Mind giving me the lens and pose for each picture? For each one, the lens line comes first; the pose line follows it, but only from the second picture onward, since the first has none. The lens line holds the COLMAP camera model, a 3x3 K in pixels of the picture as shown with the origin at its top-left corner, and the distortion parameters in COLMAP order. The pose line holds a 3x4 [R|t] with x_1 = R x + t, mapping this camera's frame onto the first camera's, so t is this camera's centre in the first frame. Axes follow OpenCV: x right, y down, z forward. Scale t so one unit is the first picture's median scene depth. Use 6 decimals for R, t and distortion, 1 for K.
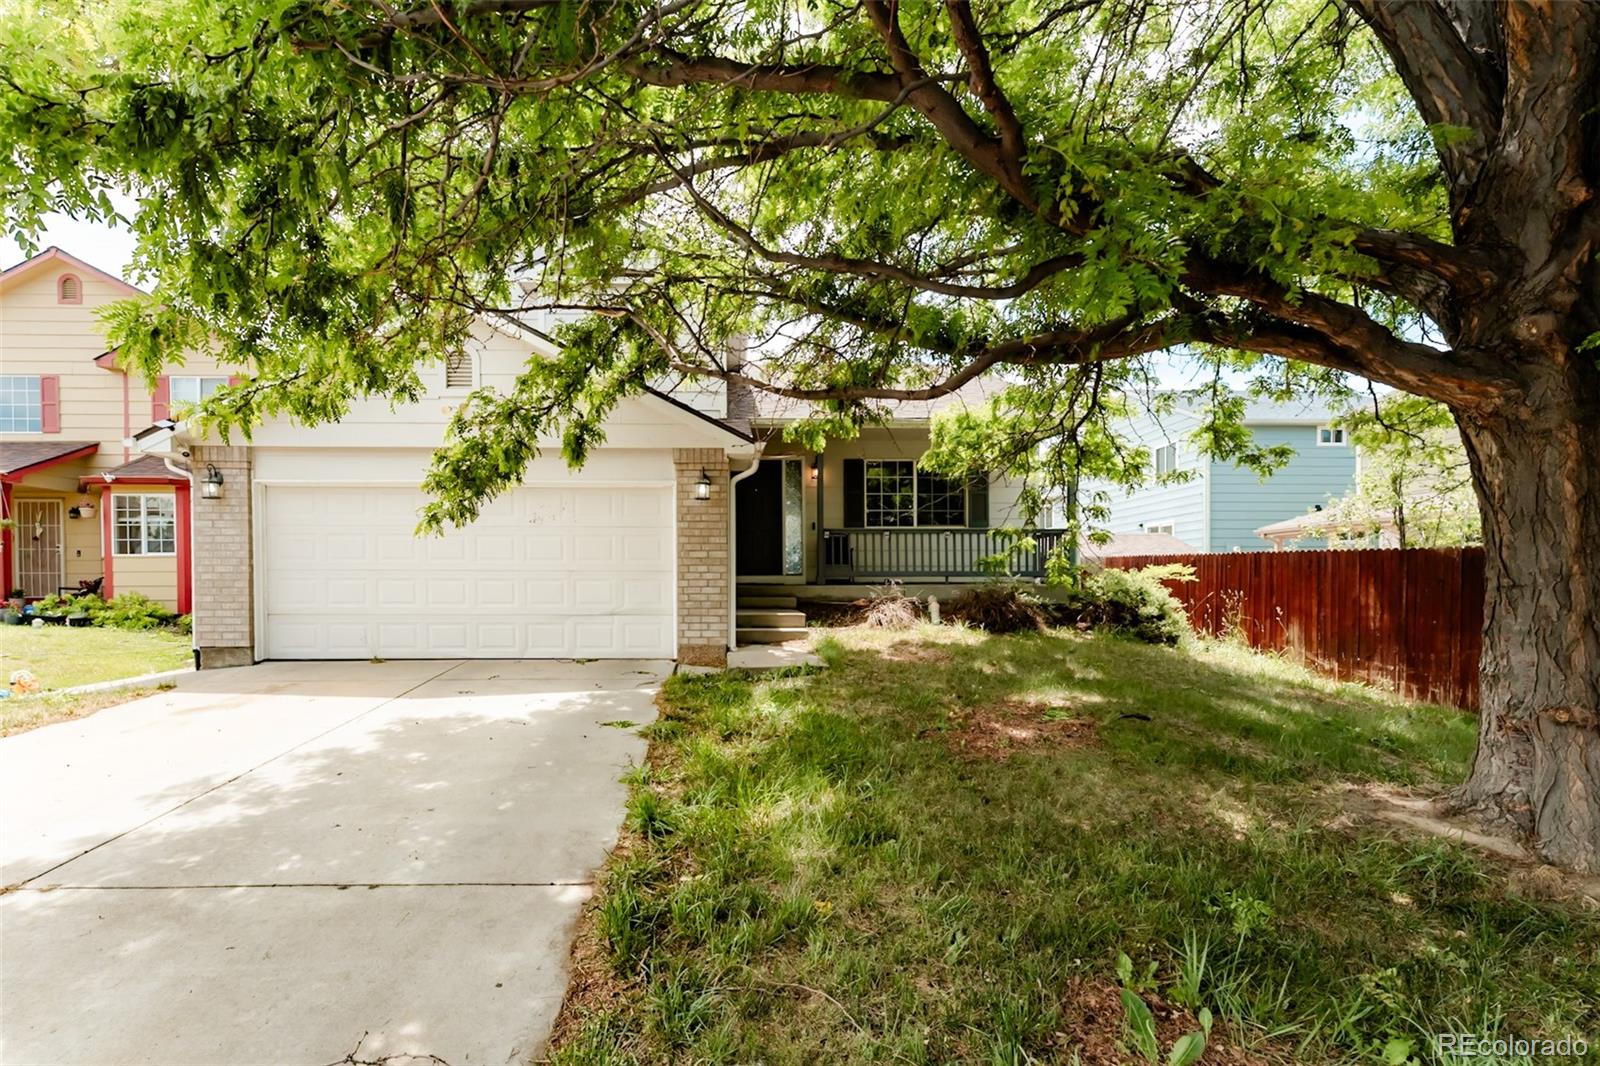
lens RADIAL K [[669.7, 0, 731.8], [0, 669.7, 595.3], [0, 0, 1]] dist [0.000350, -0.000398]
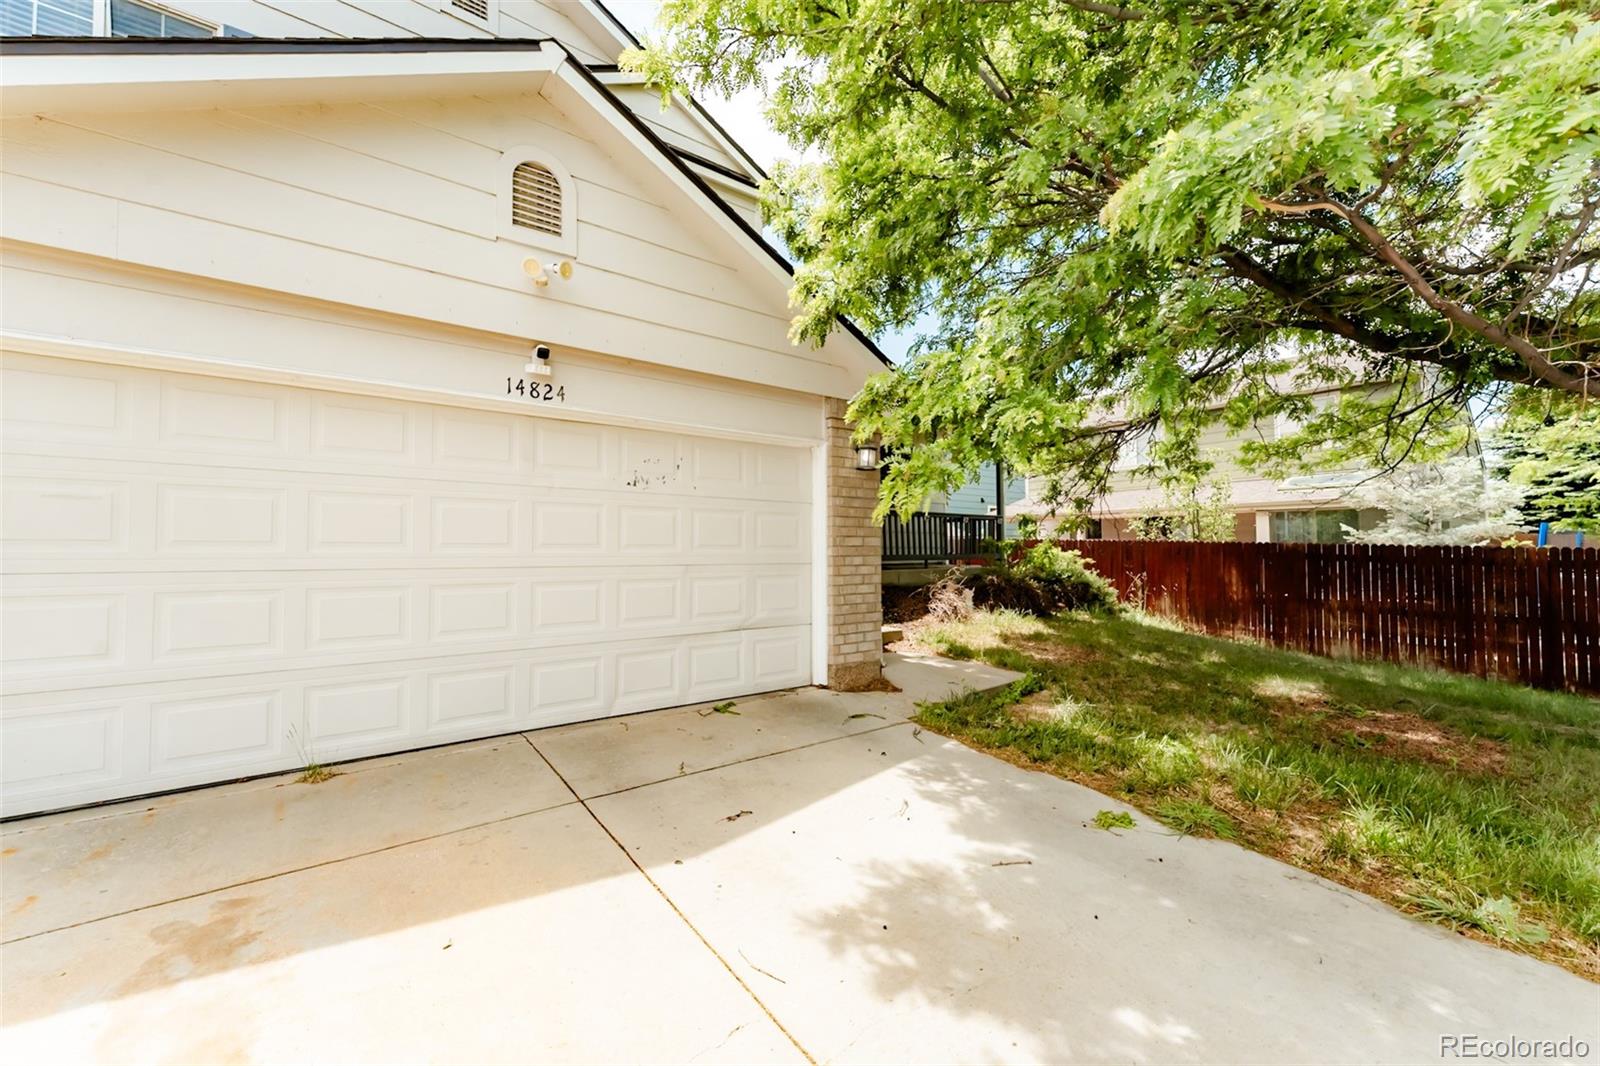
lens RADIAL K [[654.7, 0, 794.0], [0, 654.7, 516.7], [0, 0, 1]] dist [0.000487, -0.000122]
pose [[0.801231, 0.028897, 0.597657, -0.544722], [0.010497, 0.998001, -0.062325, -0.043863], [-0.598263, 0.056210, 0.799326, 0.448918]]
